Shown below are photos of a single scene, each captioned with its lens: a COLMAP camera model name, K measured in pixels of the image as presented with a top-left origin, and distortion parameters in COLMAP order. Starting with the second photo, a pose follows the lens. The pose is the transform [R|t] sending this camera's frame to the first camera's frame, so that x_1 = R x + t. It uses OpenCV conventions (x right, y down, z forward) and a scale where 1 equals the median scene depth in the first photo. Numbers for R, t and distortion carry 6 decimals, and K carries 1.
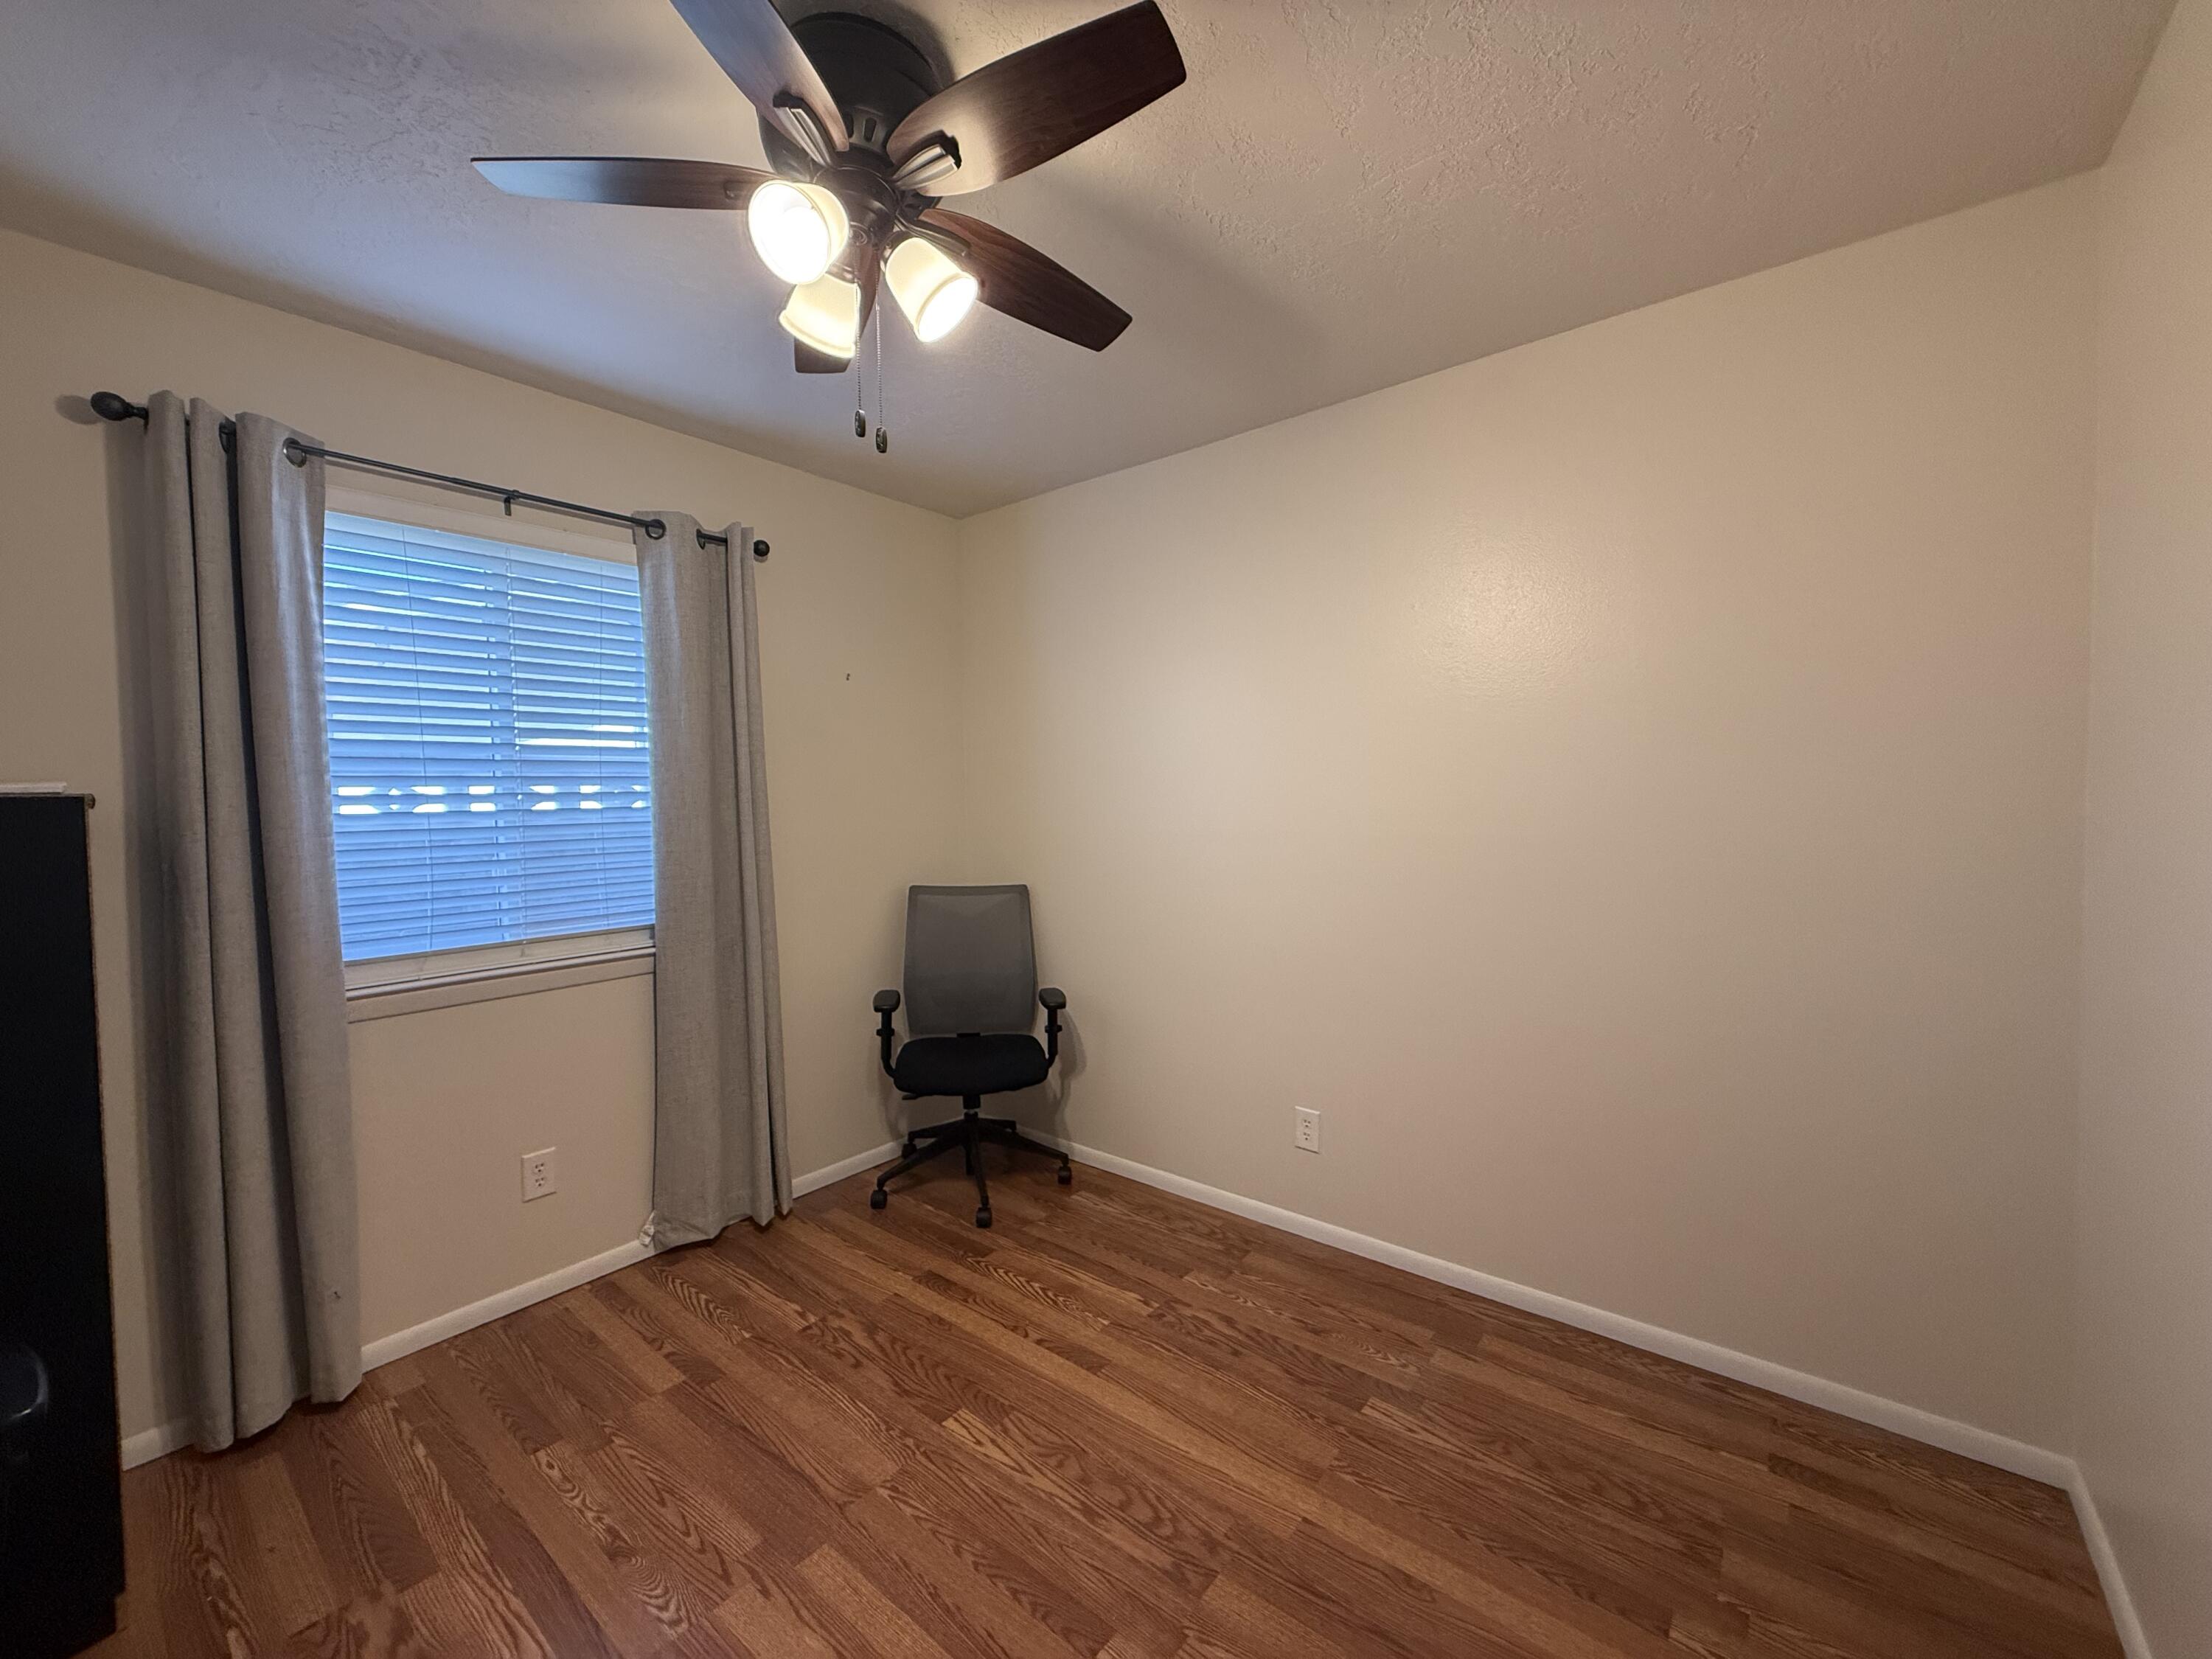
lens RADIAL K [[888.9, 0, 1091.3], [0, 888.9, 830.9], [0, 0, 1]] dist [0.001993, 0.000604]
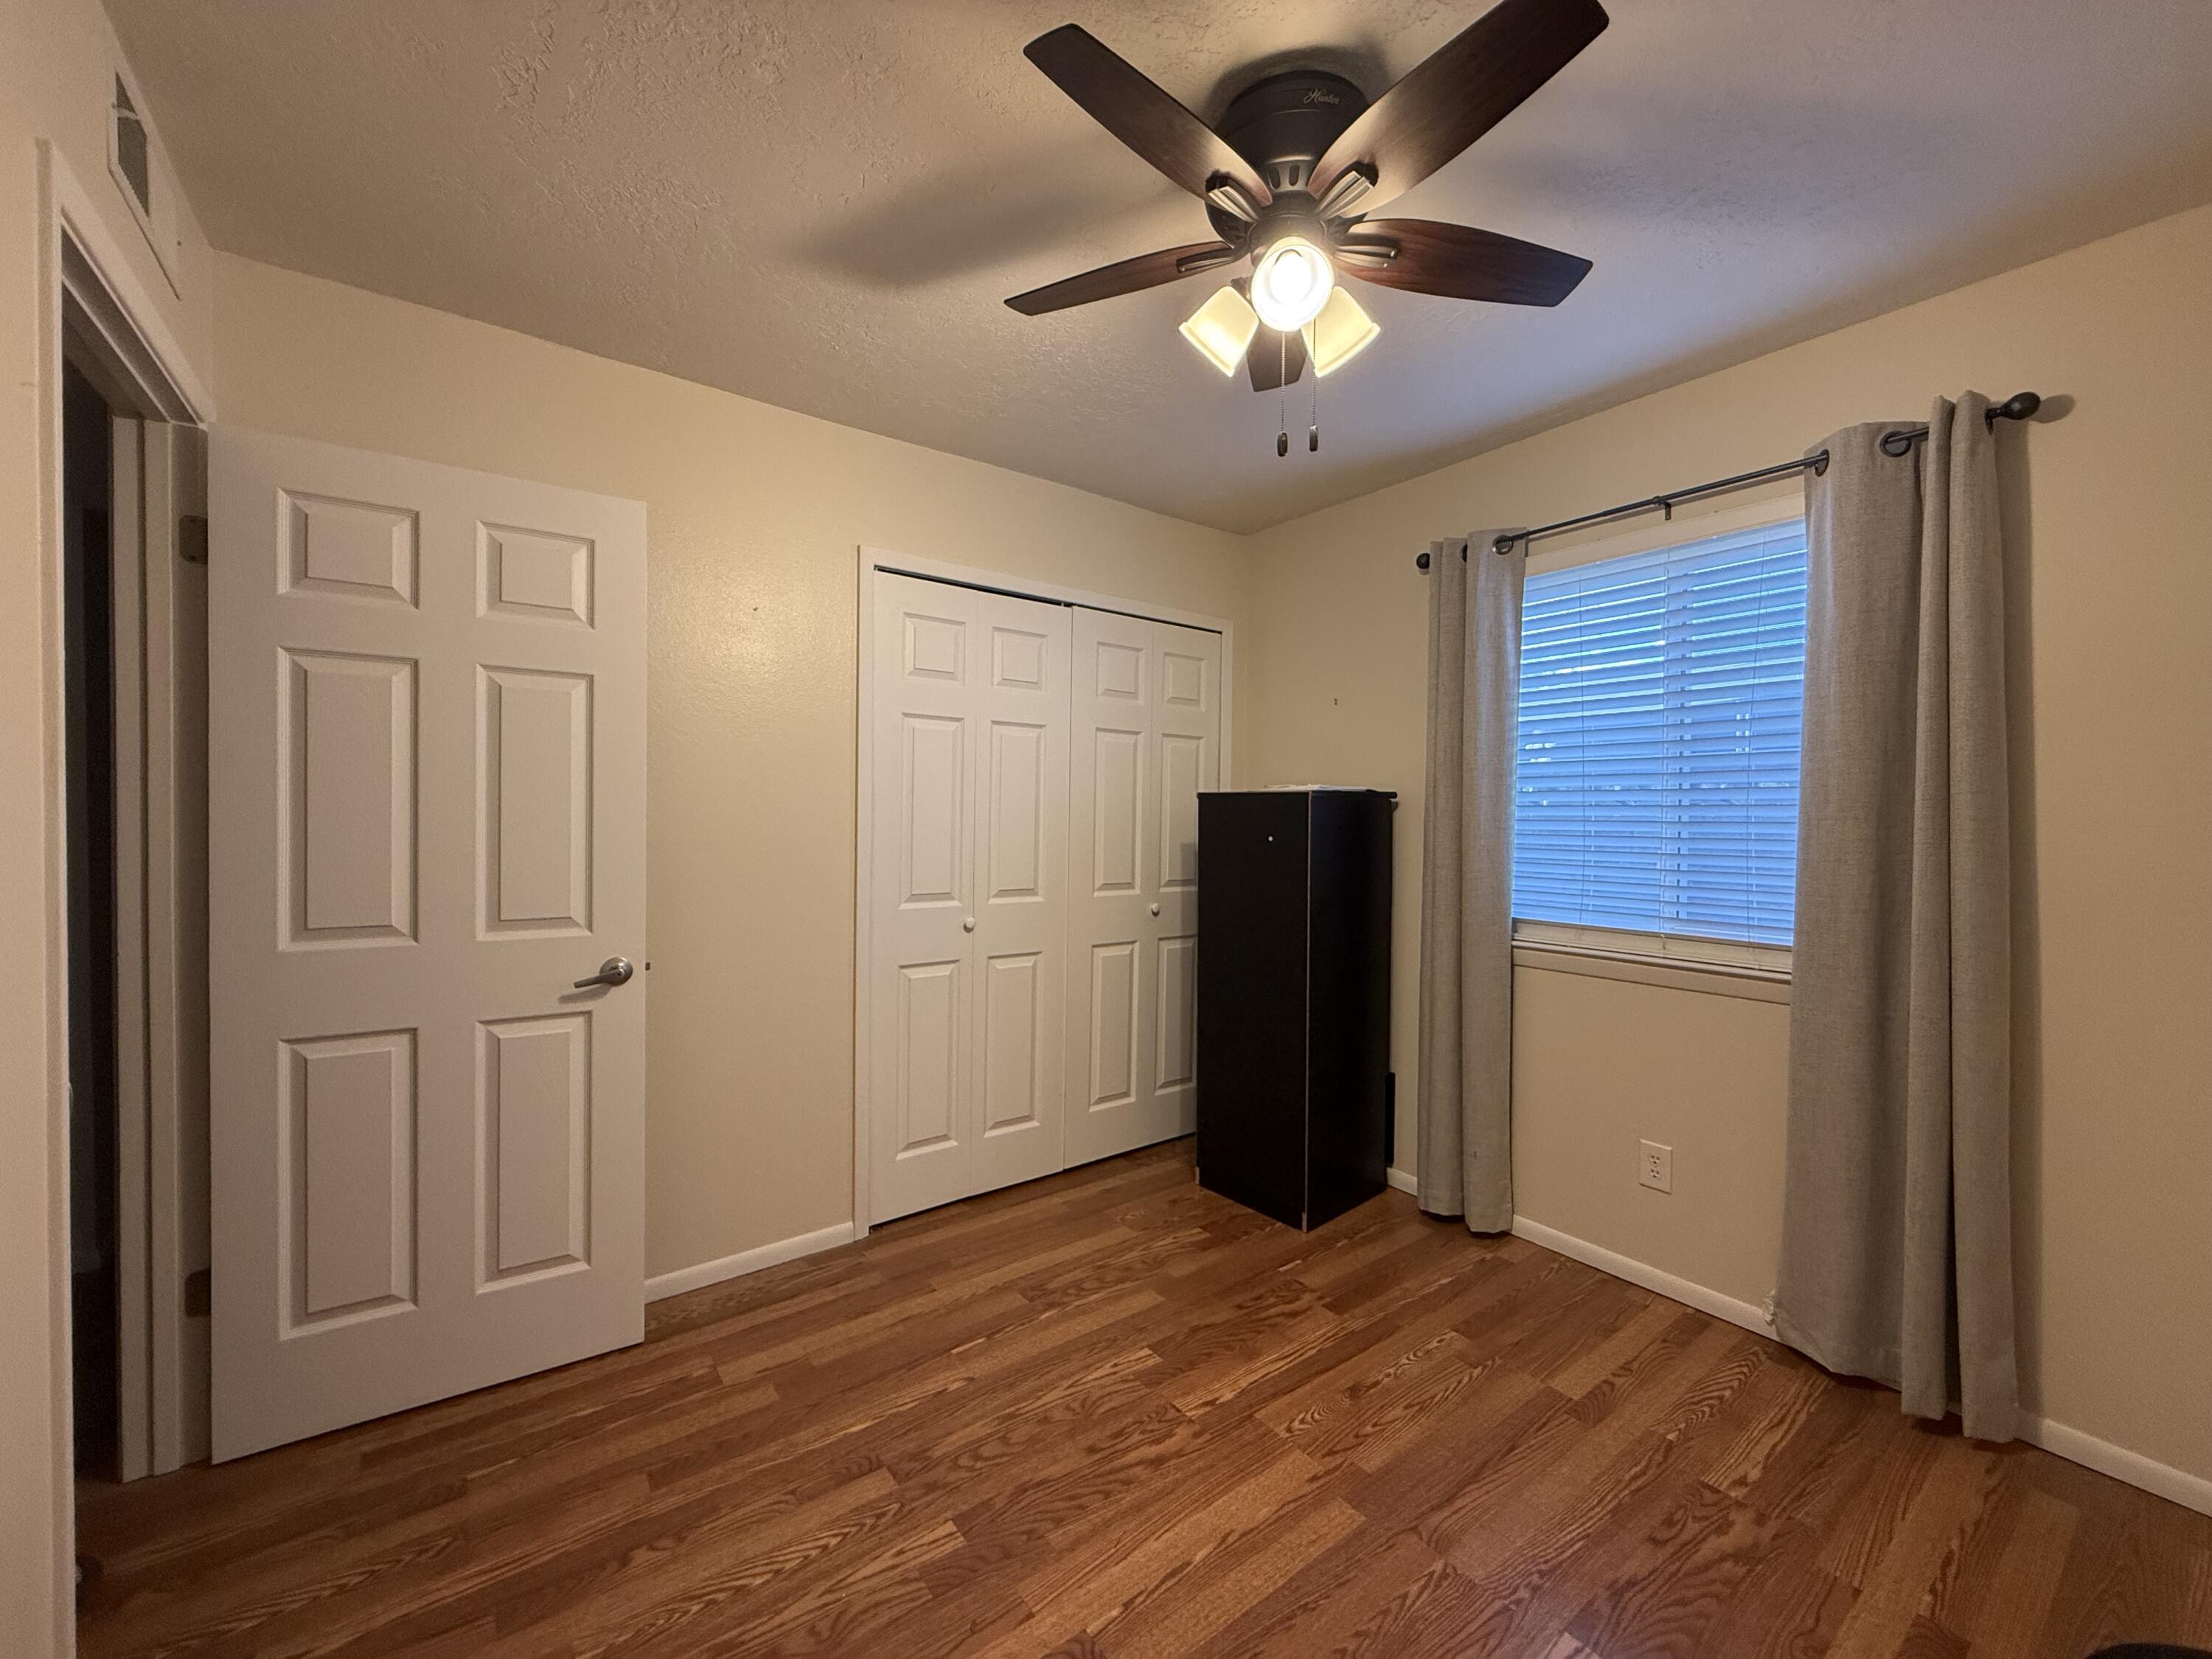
lens RADIAL K [[888.9, 0, 1105.2], [0, 888.9, 831.5], [0, 0, 1]] dist [0.001993, 0.000604]
pose [[-0.254480, 0.039599, -0.966267, 0.620316], [-0.034663, 0.998146, 0.050035, -0.028907], [0.966457, 0.046226, -0.252636, 0.776683]]
